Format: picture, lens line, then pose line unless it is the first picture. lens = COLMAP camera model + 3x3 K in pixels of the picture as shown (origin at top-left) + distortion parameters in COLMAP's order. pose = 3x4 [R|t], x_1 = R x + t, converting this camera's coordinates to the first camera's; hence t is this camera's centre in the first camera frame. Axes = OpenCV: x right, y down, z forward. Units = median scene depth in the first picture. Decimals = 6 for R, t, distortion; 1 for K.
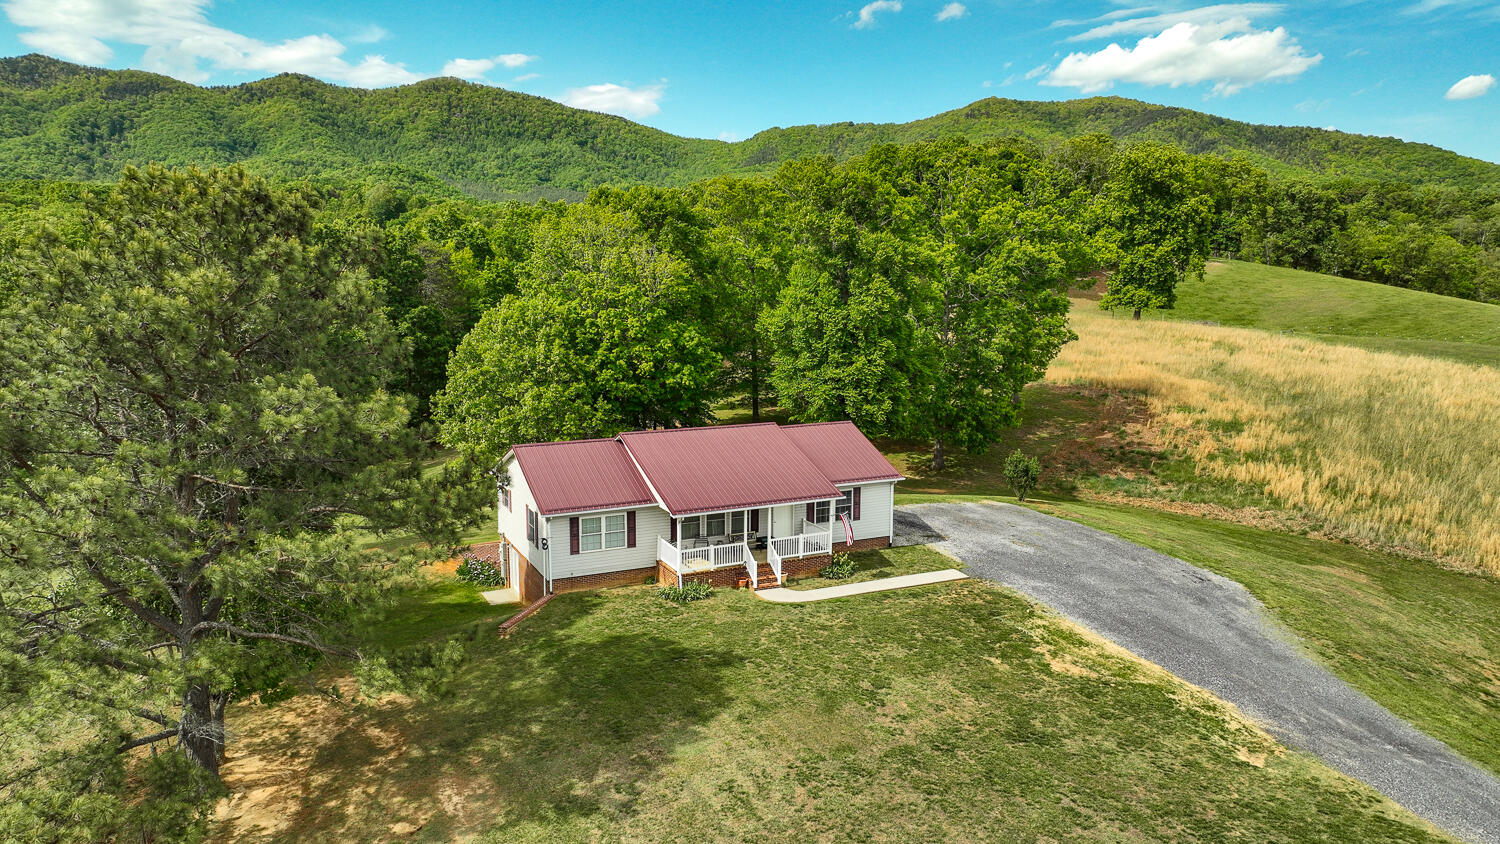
lens RADIAL K [[1053.0, 0, 748.1], [0, 1053.0, 422.1], [0, 0, 1]] dist [-0.001791, 0.019968]
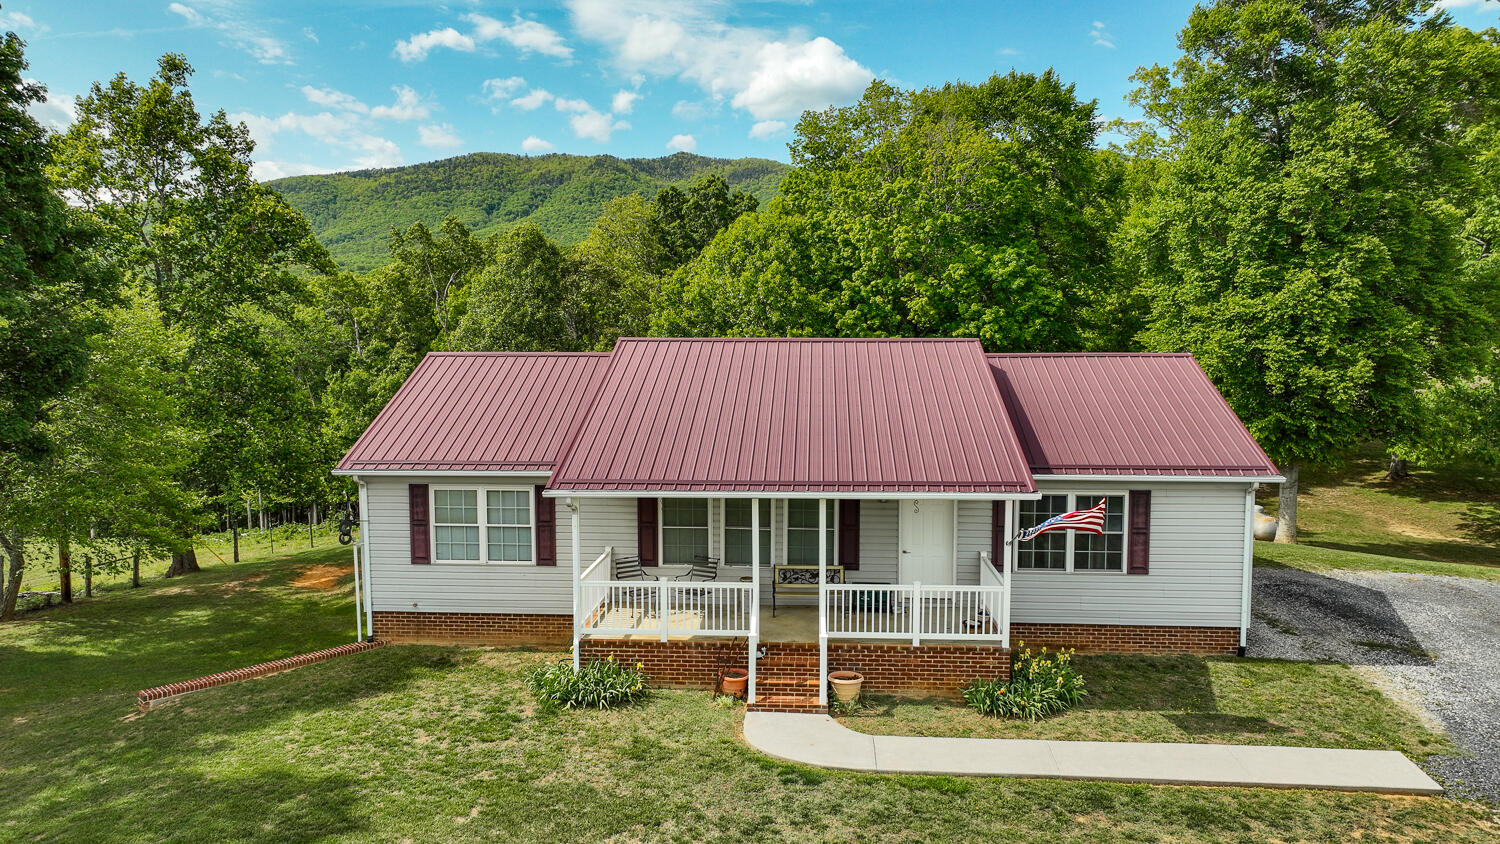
lens RADIAL K [[1052.0, 0, 749.2], [0, 1052.0, 419.4], [0, 0, 1]] dist [0.002796, 0.007834]
pose [[0.868035, 0.042025, -0.494721, 0.127929], [-0.071415, 0.996618, -0.040643, 0.046708], [0.491340, 0.070610, 0.868101, 0.439933]]
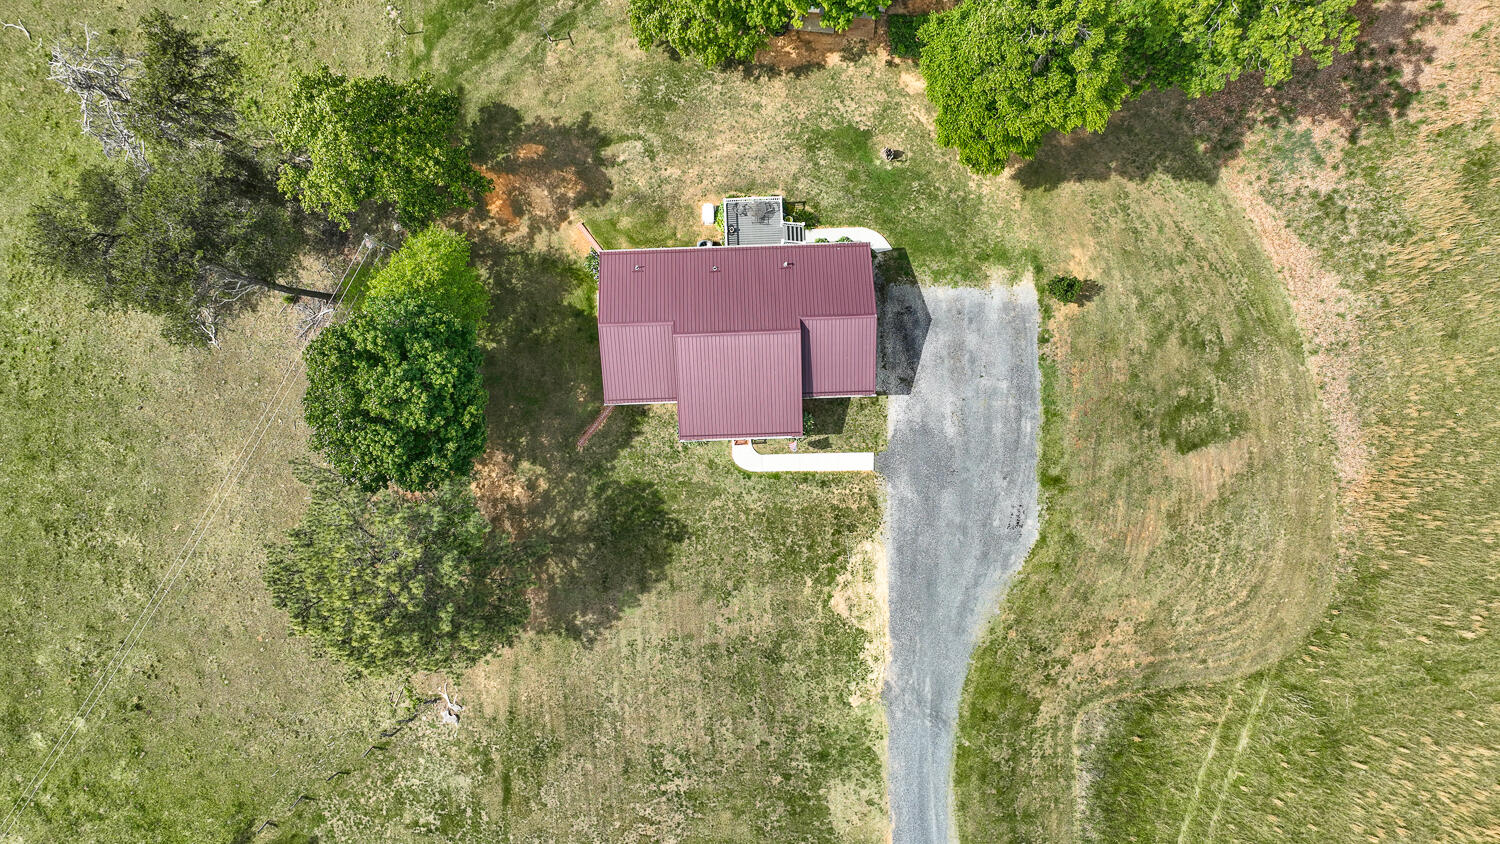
lens RADIAL K [[1053.0, 0, 748.1], [0, 1053.0, 422.1], [0, 0, 1]] dist [-0.001791, 0.019968]
pose [[0.914454, 0.404681, -0.002765, 0.011891], [-0.062762, 0.148564, 0.986909, -0.968016], [0.399794, -0.902309, 0.161254, 0.520132]]
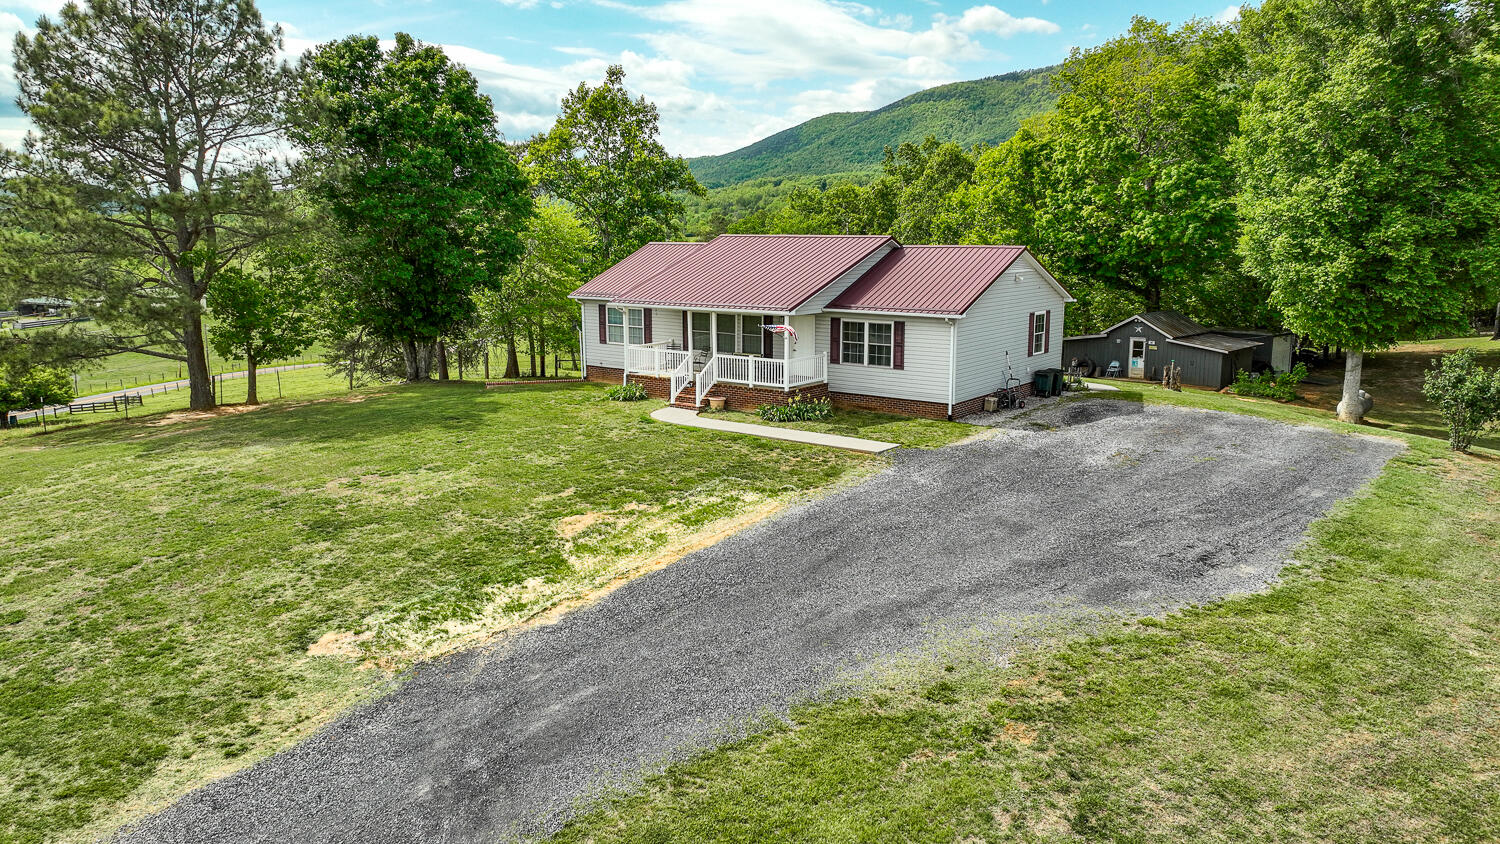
lens RADIAL K [[1074.6, 0, 750.0], [0, 1074.6, 422.0], [0, 0, 1]] dist [0.005414, 0.000626]
pose [[0.453357, 0.155558, -0.877650, 0.522486], [-0.132620, 0.985465, 0.106162, 0.049156], [0.881407, 0.068264, 0.467398, 0.439399]]
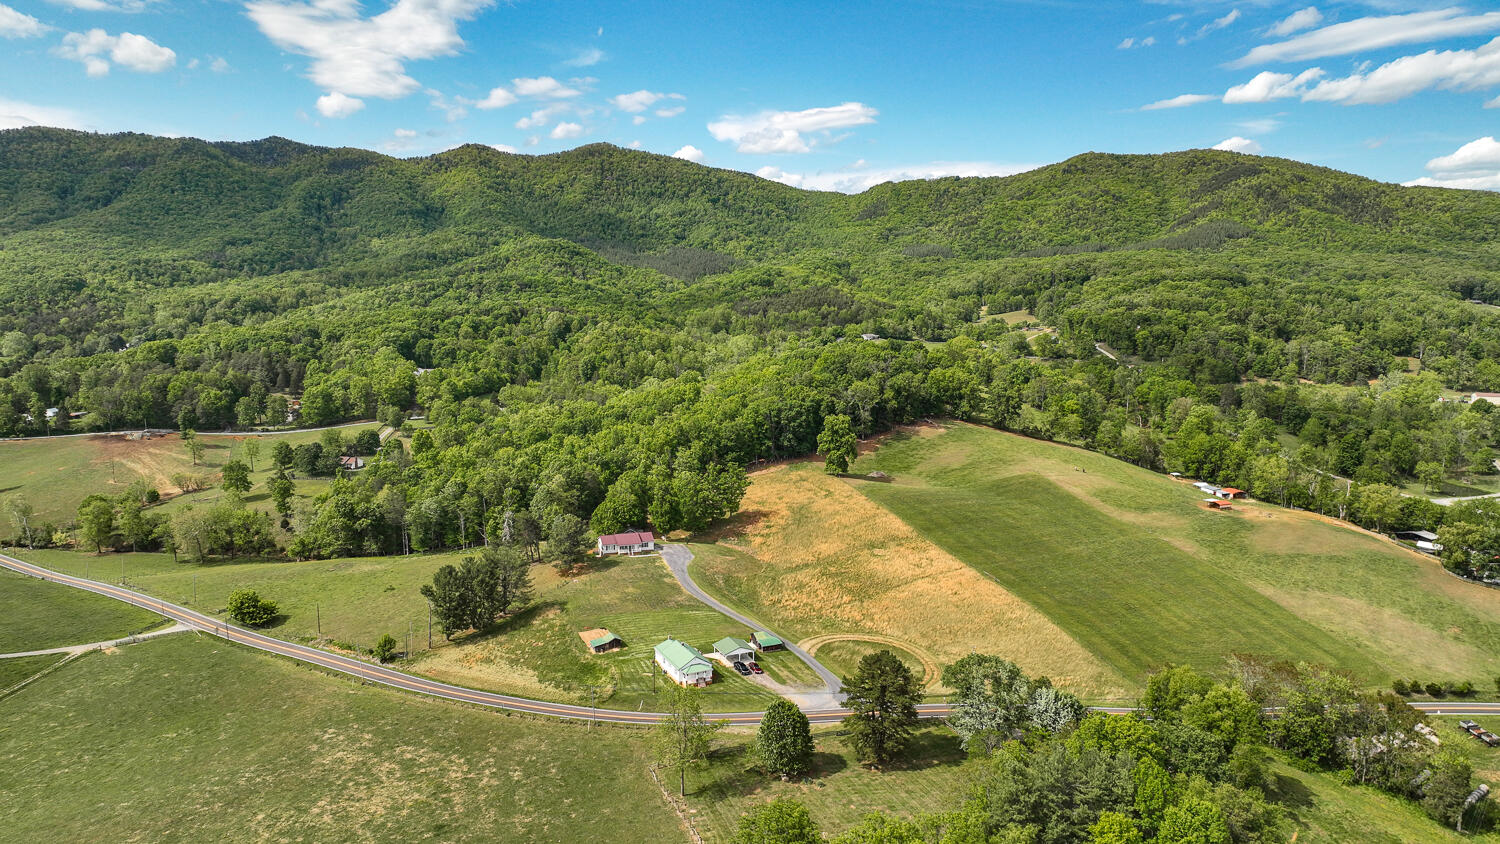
lens RADIAL K [[1053.0, 0, 748.1], [0, 1053.0, 422.1], [0, 0, 1]] dist [-0.001791, 0.019968]
pose [[0.990848, 0.015929, -0.134042, 1.289758], [-0.017578, 0.999784, -0.011128, -0.514013], [0.133835, 0.013383, 0.990913, -4.489432]]
